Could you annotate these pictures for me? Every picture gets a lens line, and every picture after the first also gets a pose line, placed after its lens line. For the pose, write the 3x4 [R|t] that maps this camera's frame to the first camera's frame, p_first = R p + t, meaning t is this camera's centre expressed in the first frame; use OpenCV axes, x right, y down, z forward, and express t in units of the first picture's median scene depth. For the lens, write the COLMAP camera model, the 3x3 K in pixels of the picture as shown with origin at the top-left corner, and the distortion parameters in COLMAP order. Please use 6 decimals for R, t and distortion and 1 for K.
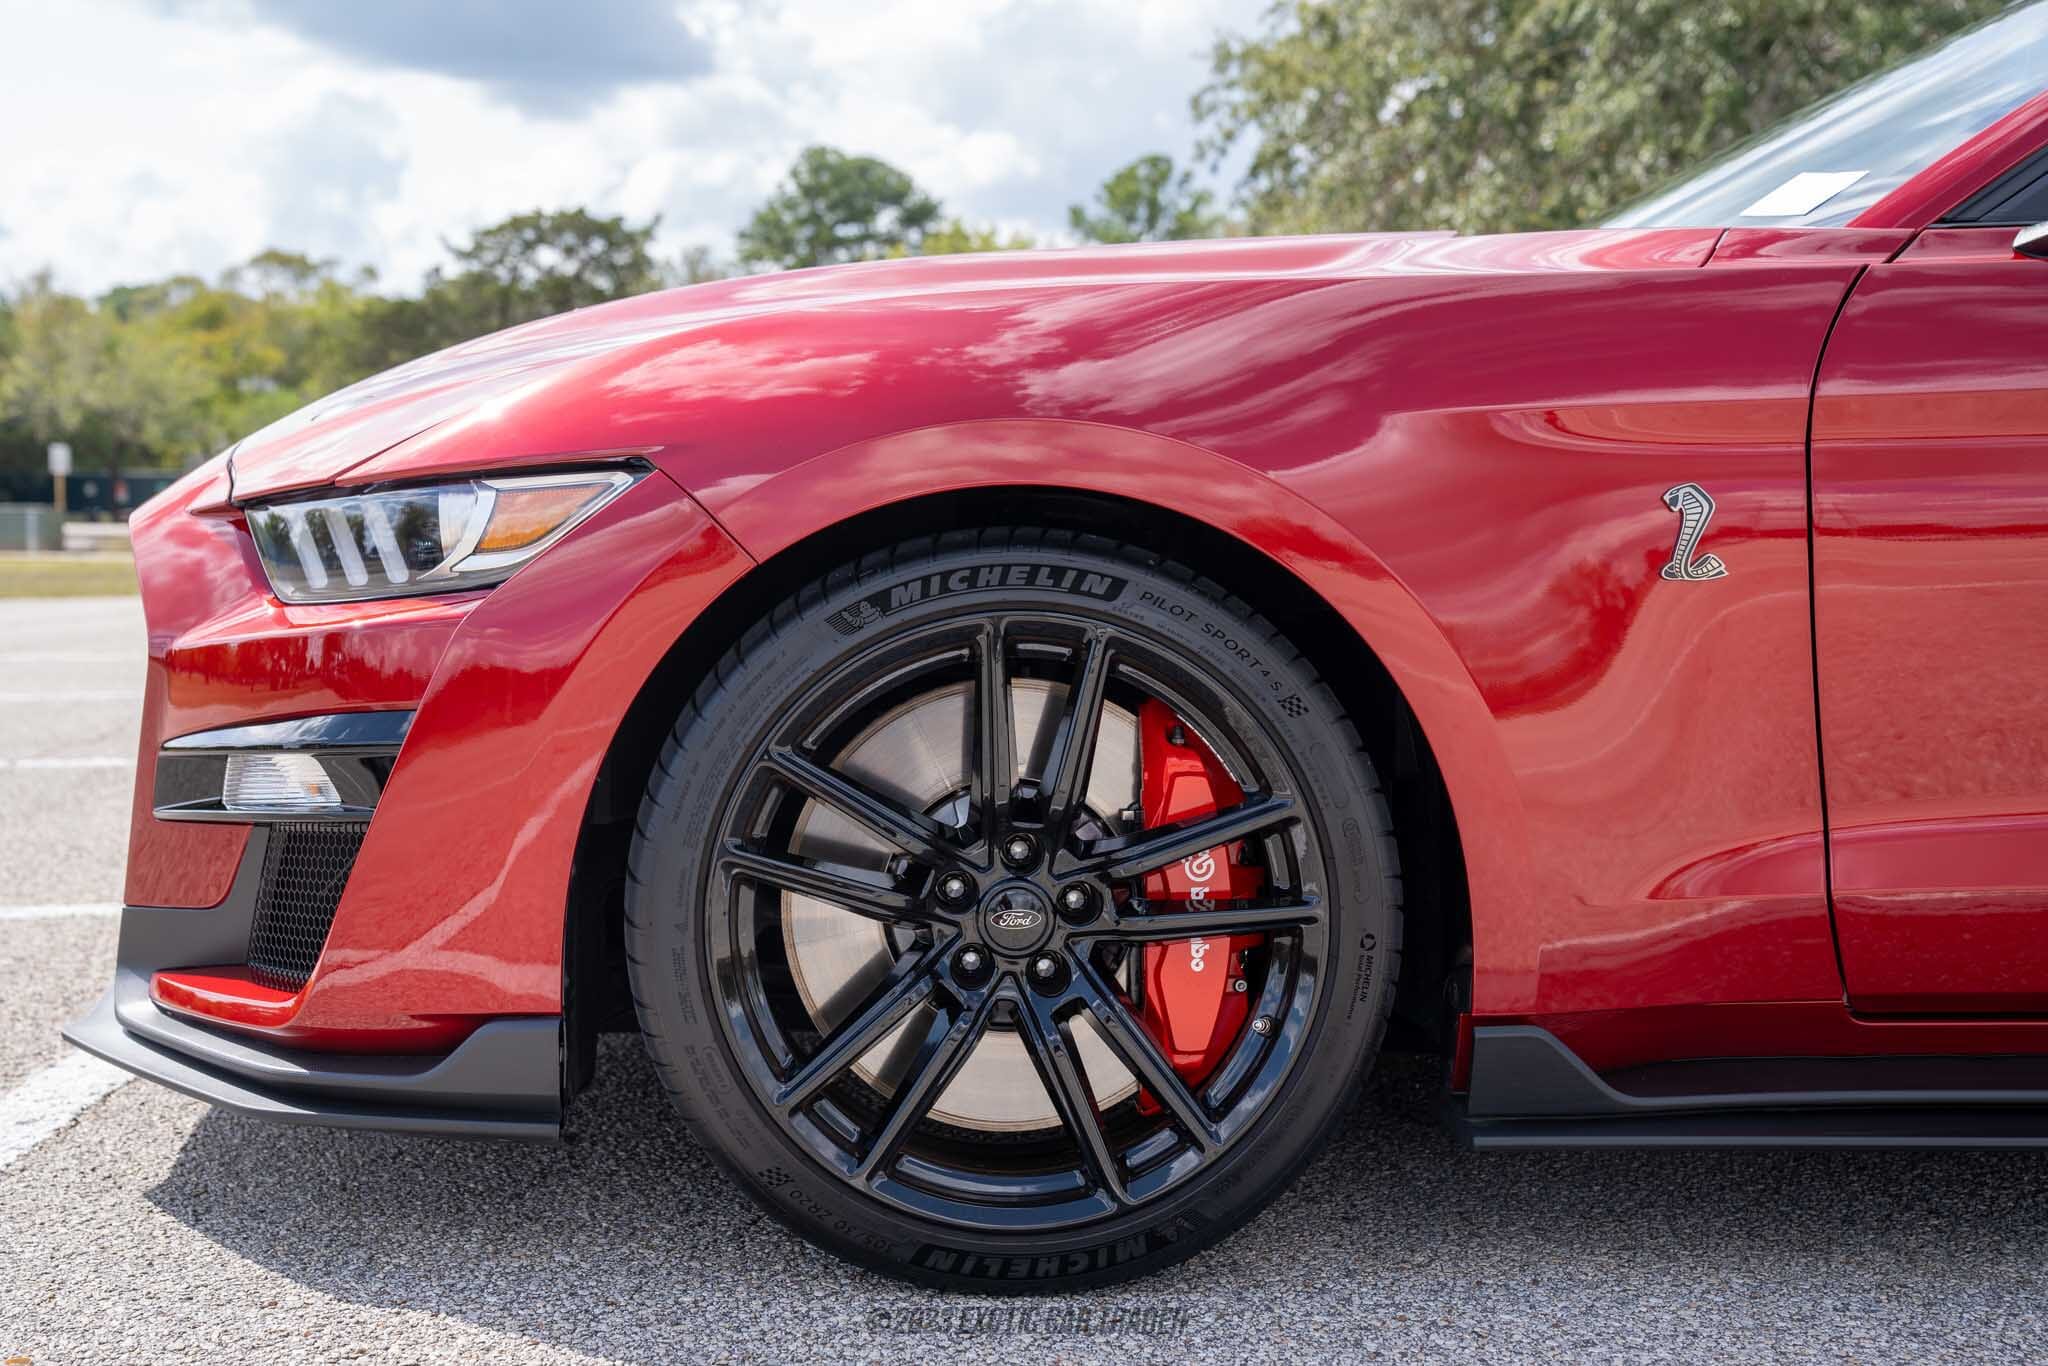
lens RADIAL K [[2767.1, 0, 1018.5], [0, 2767.1, 682.0], [0, 0, 1]] dist [0.184200, 0.000000]
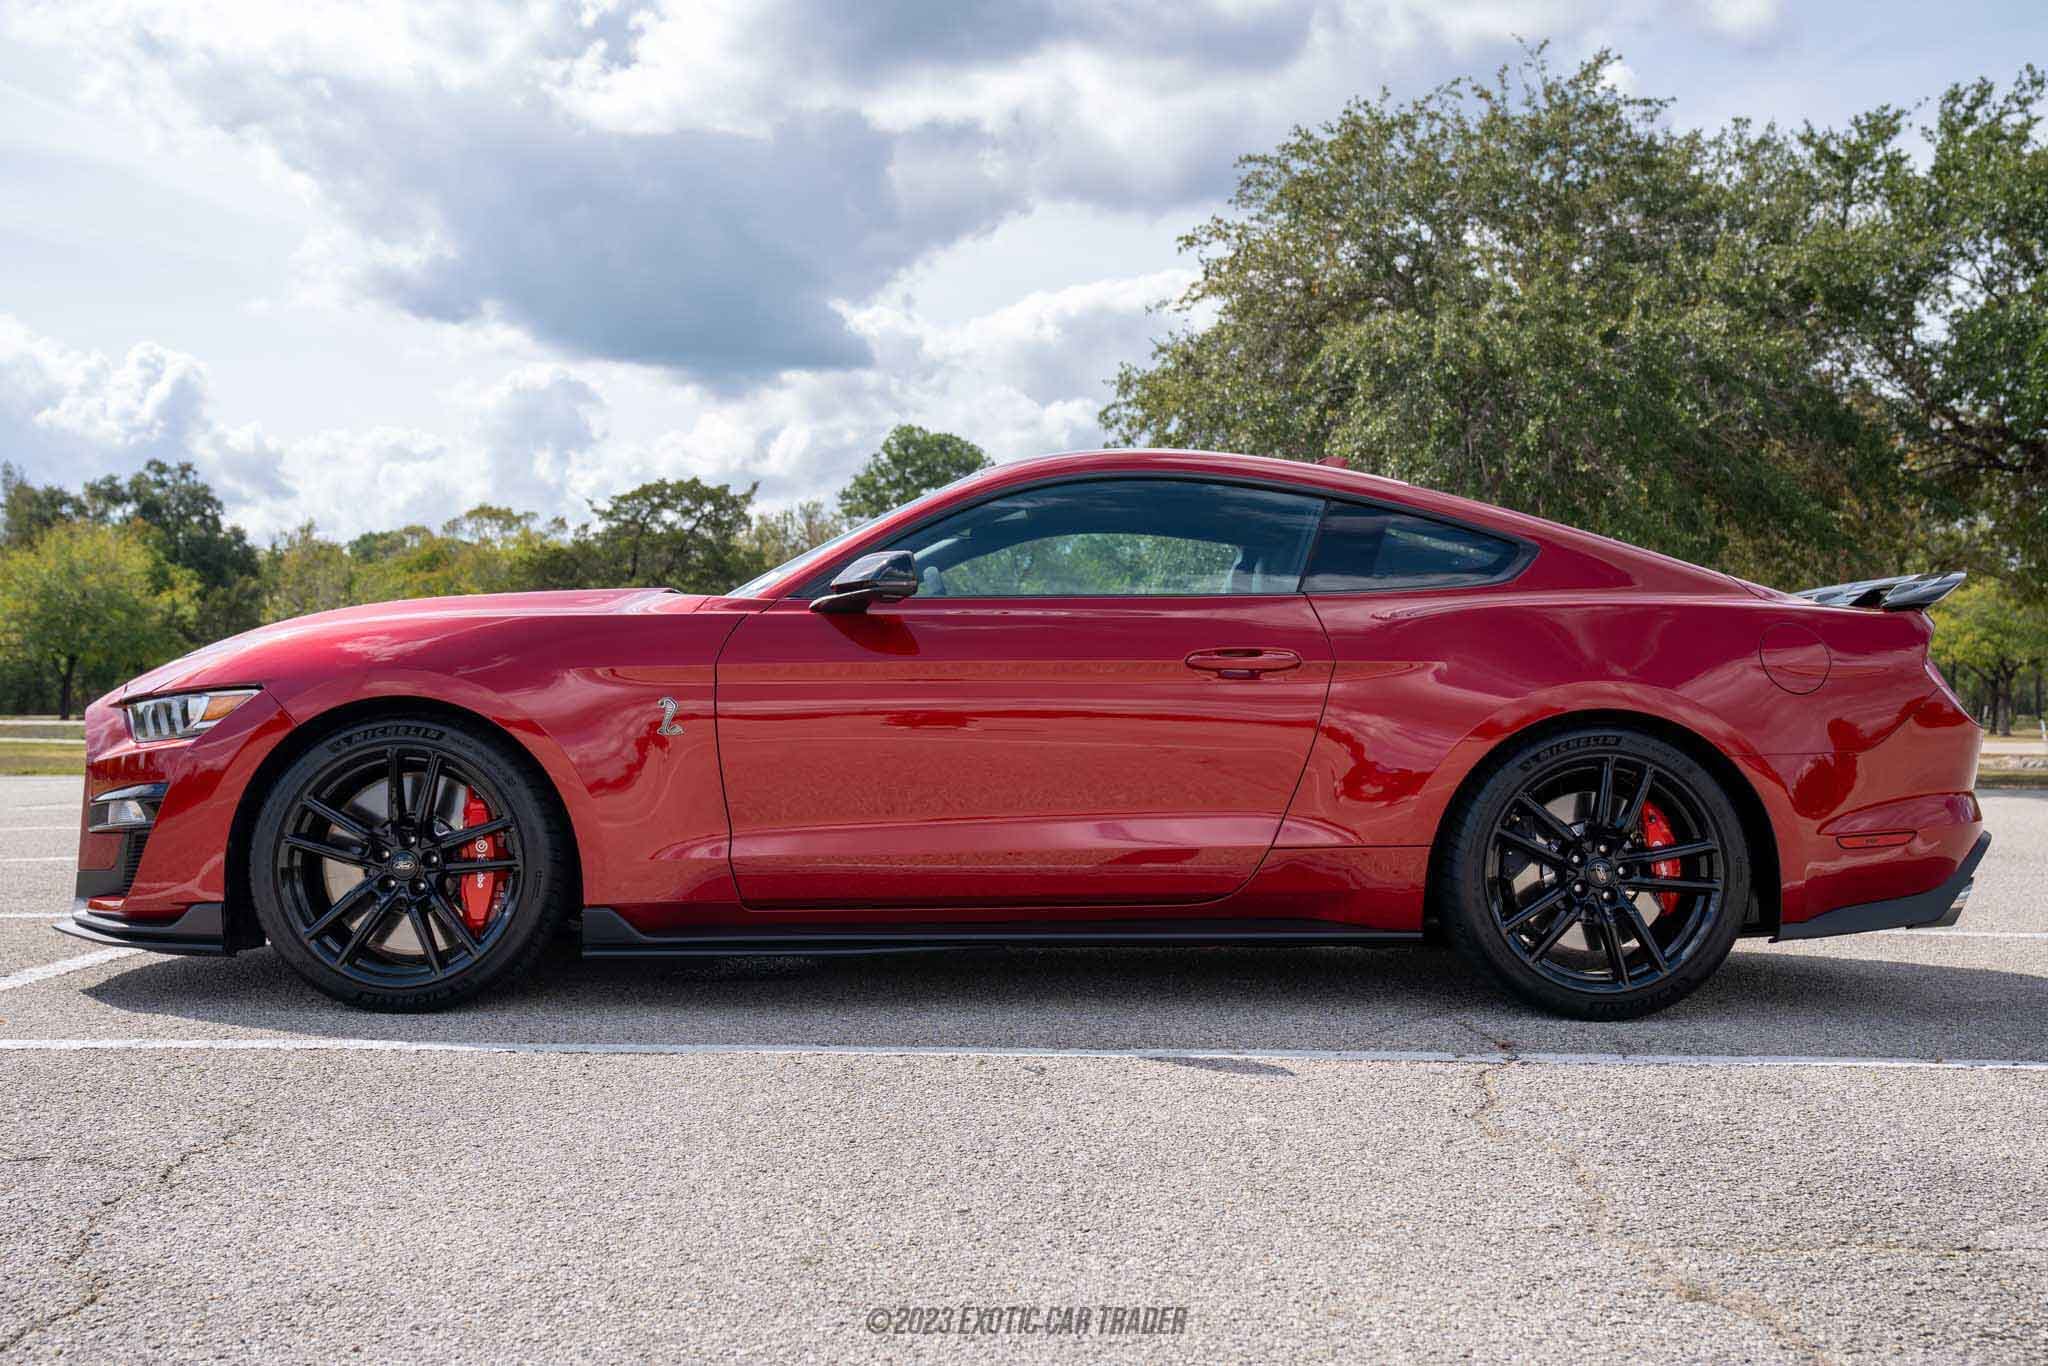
lens RADIAL K [[2159.5, 0, 1019.2], [0, 2159.5, 674.6], [0, 0, 1]] dist [0.053293, 0.000000]
pose [[0.999938, 0.006956, -0.008751, 0.546769], [-0.007617, 0.996925, -0.077985, 0.058302], [0.008181, 0.078047, 0.996916, -0.939873]]
